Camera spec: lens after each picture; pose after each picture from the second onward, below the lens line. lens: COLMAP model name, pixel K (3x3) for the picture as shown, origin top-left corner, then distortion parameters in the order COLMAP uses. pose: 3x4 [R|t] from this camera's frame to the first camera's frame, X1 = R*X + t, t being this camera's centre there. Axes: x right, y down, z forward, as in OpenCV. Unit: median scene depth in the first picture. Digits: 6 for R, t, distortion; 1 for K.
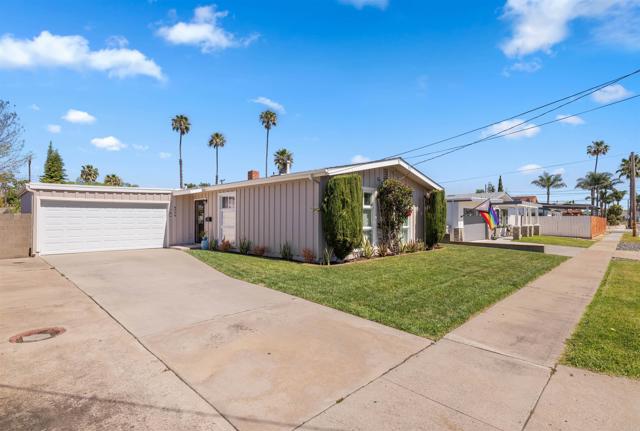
lens RADIAL K [[315.5, 0, 321.5], [0, 315.5, 215.8], [0, 0, 1]] dist [0.001285, 0.000100]
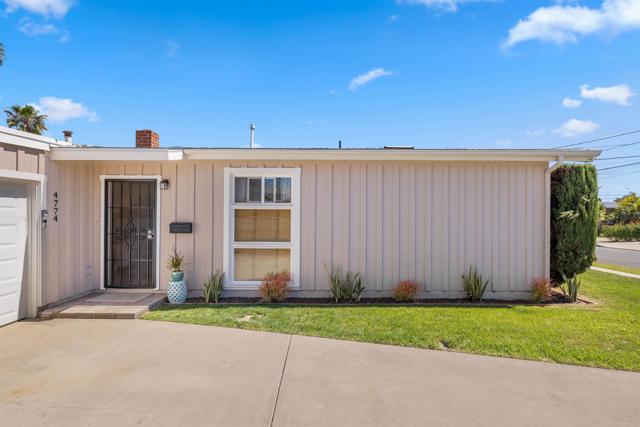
lens RADIAL K [[326.4, 0, 320.0], [0, 326.4, 217.0], [0, 0, 1]] dist [-0.000646, 0.000017]
pose [[0.716809, 0.003742, 0.697259, -0.512489], [-0.004832, 0.999988, -0.000399, -0.004435], [-0.697252, -0.003083, 0.716819, 0.559252]]
